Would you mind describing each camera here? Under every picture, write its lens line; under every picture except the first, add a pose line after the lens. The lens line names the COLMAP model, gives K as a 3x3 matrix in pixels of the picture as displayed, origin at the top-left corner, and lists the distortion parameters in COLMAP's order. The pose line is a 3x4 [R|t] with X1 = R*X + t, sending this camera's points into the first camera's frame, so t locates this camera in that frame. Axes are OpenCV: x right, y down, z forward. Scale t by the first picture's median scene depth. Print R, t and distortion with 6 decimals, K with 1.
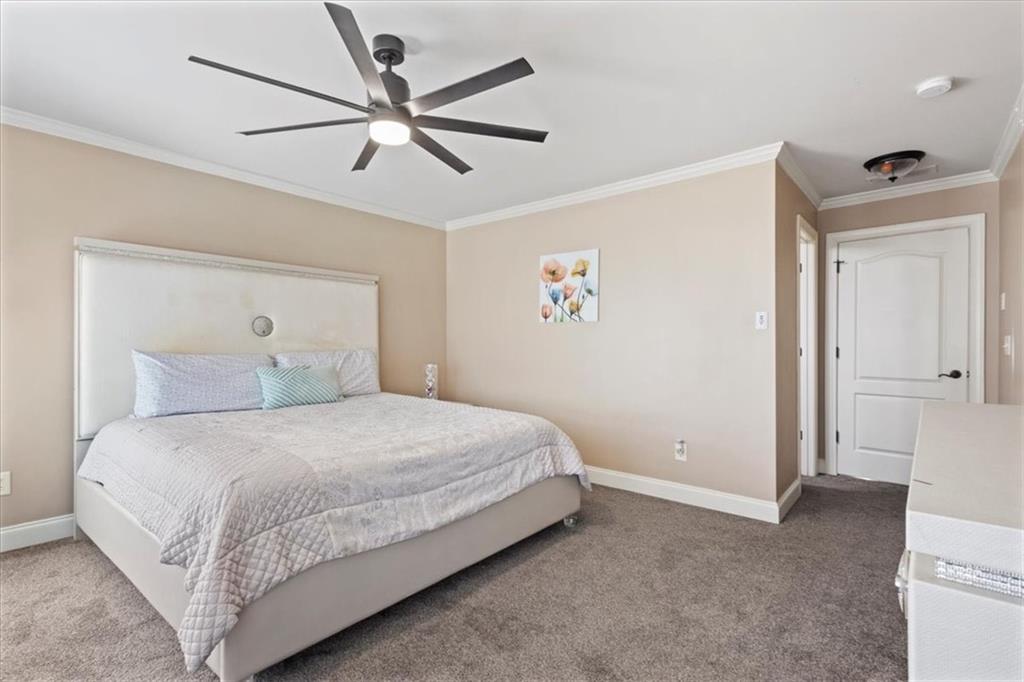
lens RADIAL K [[475.0, 0, 508.4], [0, 475.0, 335.6], [0, 0, 1]] dist [0.004169, 0.000642]
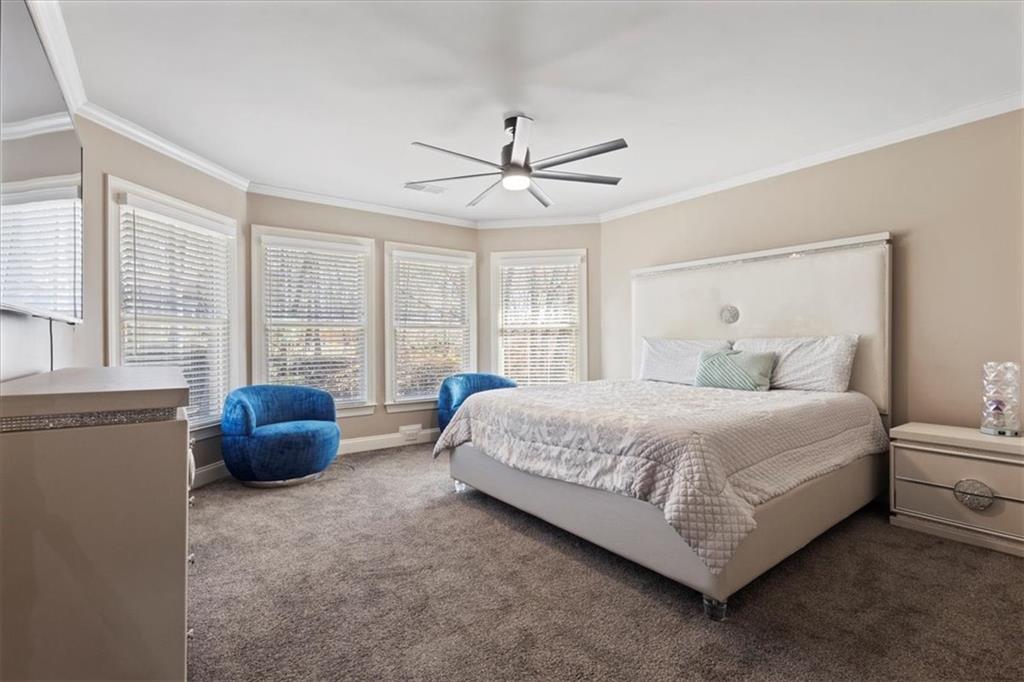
lens RADIAL K [[475.0, 0, 508.4], [0, 475.0, 335.6], [0, 0, 1]] dist [0.004169, 0.000642]
pose [[-0.226844, -0.011850, -0.973859, 0.842441], [0.020368, 0.999650, -0.016908, 0.045685], [0.973718, -0.023671, -0.226523, 0.945753]]
